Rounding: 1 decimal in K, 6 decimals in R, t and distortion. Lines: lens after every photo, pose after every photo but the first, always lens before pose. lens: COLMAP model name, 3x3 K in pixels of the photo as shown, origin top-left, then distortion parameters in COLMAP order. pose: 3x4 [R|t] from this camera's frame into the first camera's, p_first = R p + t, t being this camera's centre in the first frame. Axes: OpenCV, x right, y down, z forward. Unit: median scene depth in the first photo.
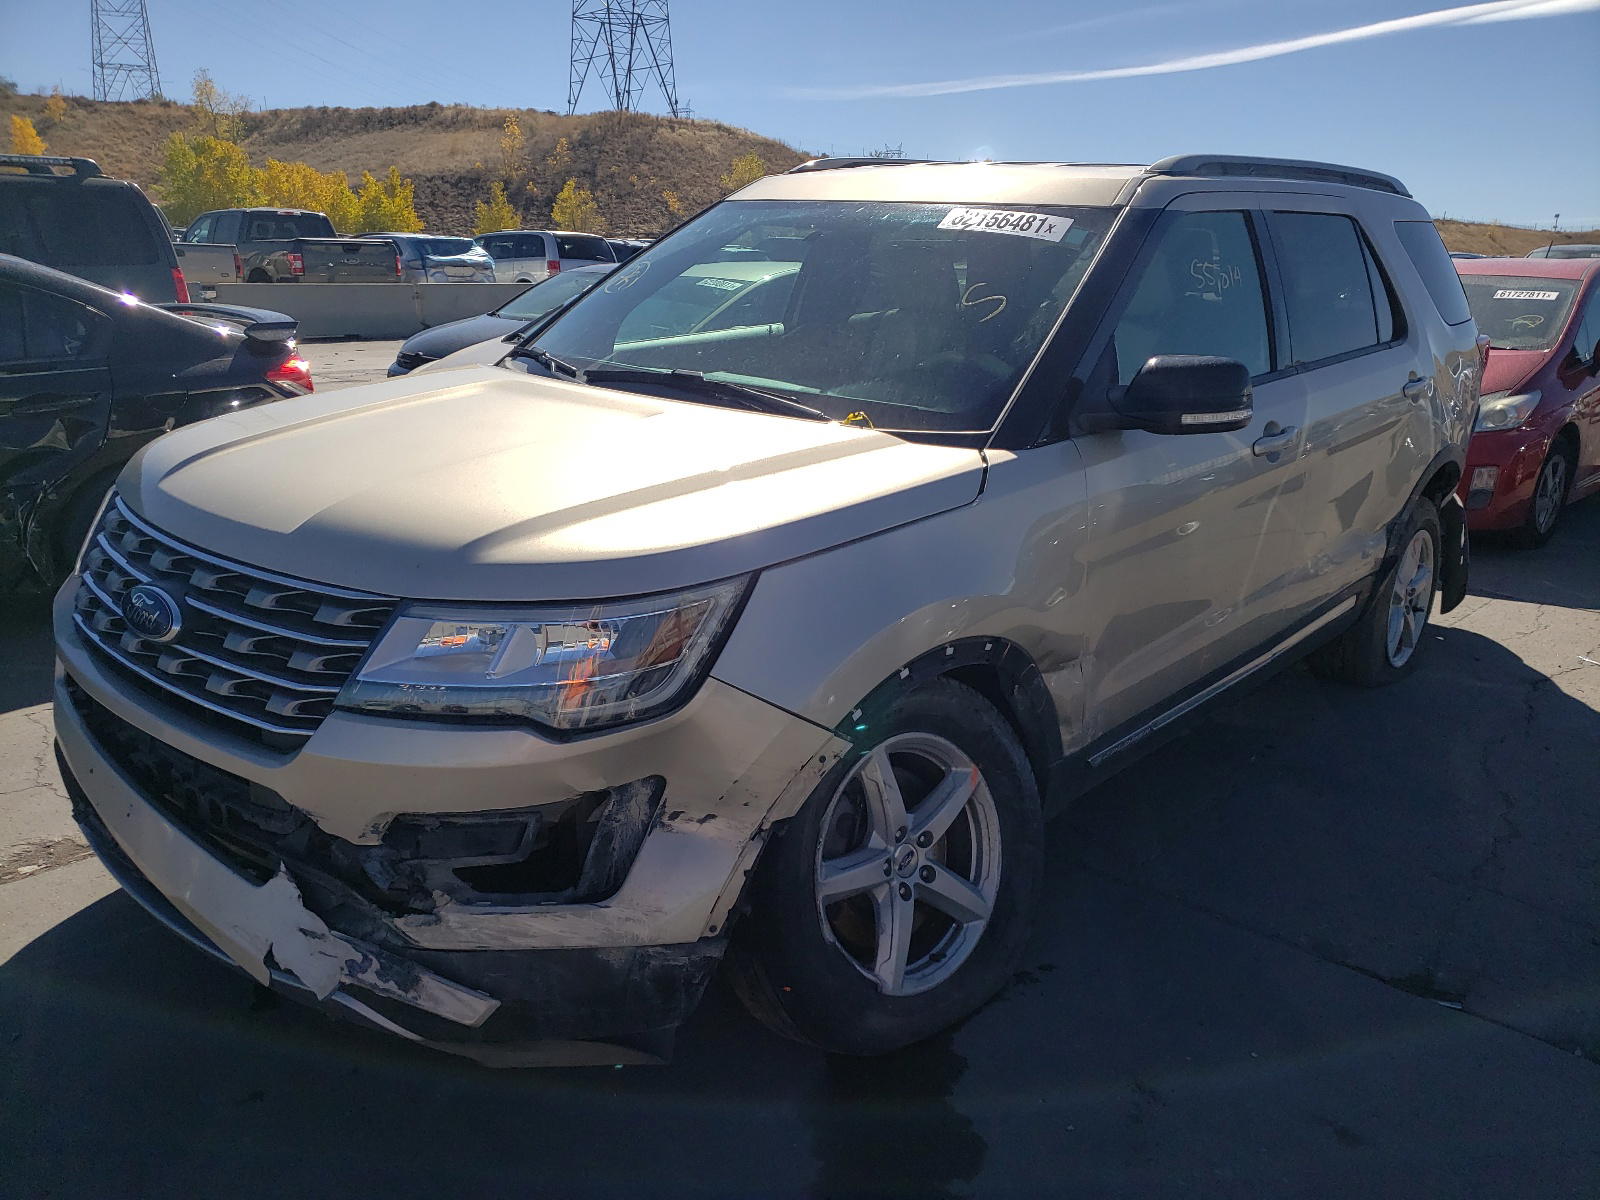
lens RADIAL K [[1252.8, 0, 793.3], [0, 1252.8, 599.1], [0, 0, 1]] dist [0.011810, -0.013851]
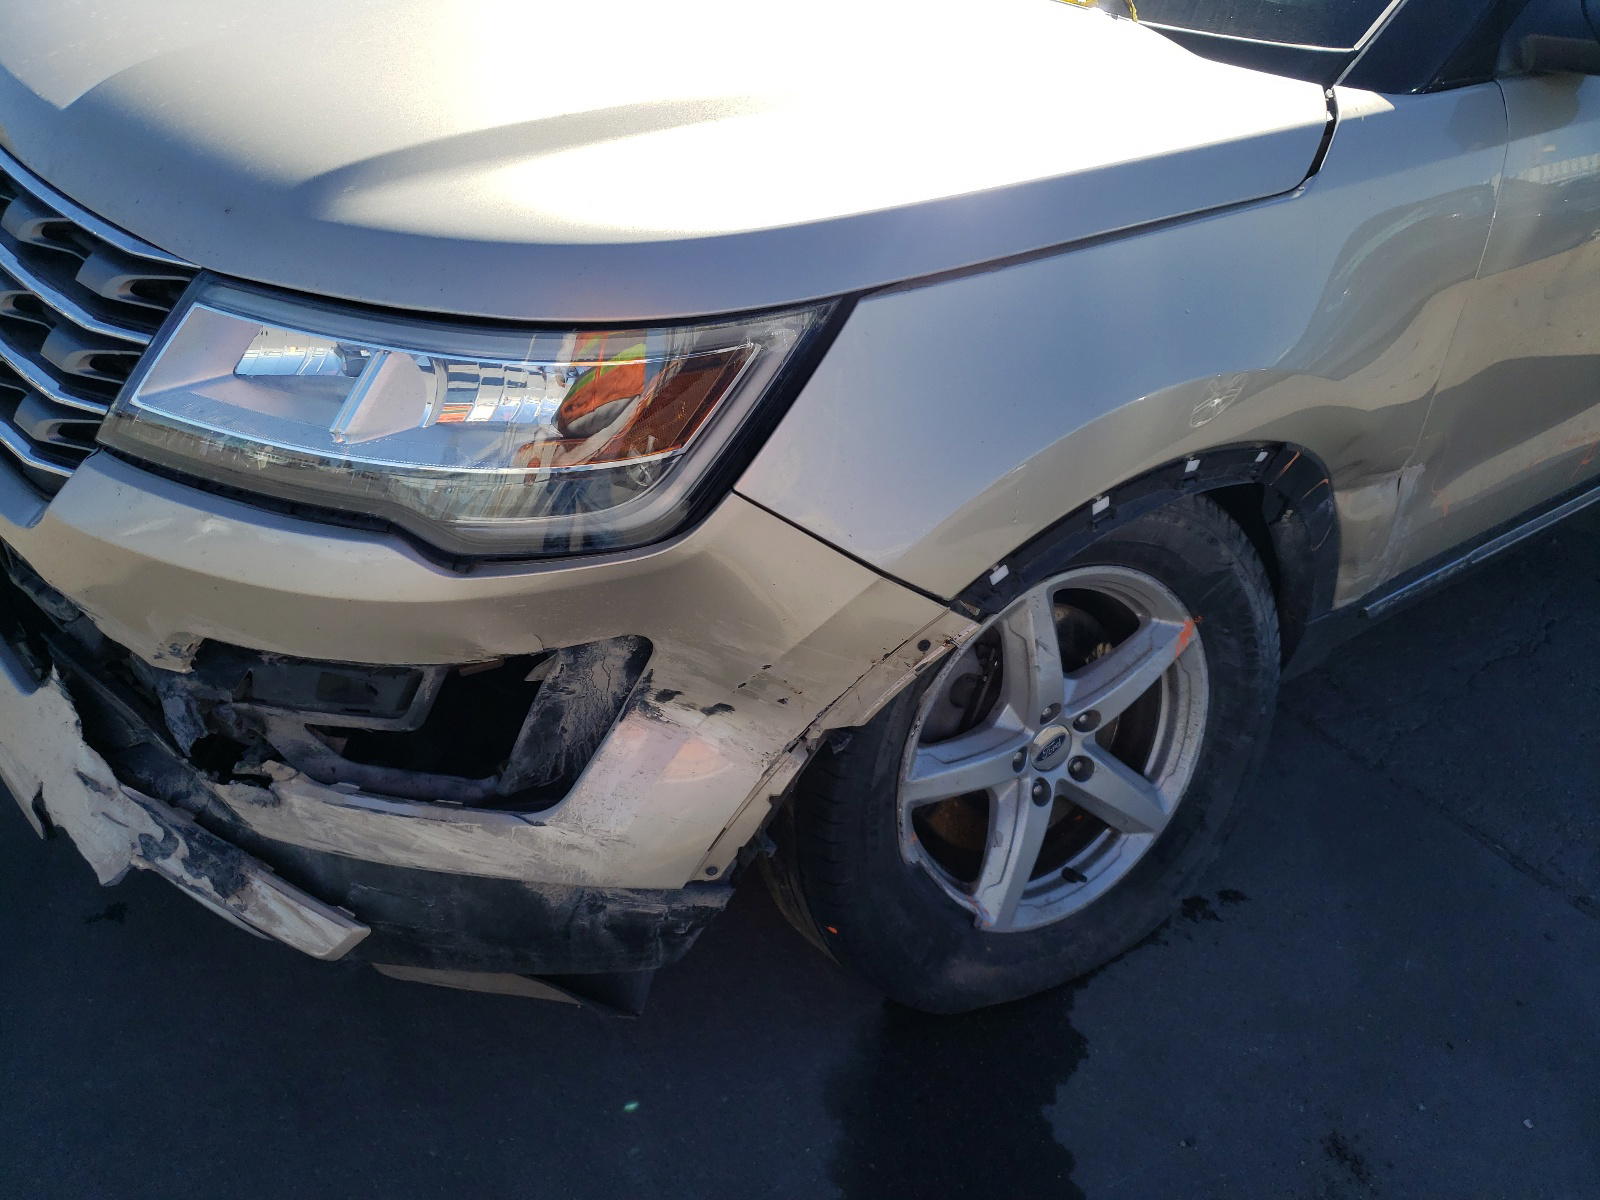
lens RADIAL K [[1252.8, 0, 811.4], [0, 1252.8, 611.5], [0, 0, 1]] dist [0.011810, -0.013851]
pose [[0.980774, 0.161124, -0.110093, 0.032600], [-0.117868, 0.938742, 0.323837, -0.065742], [0.155527, -0.304635, 0.939686, 0.460487]]
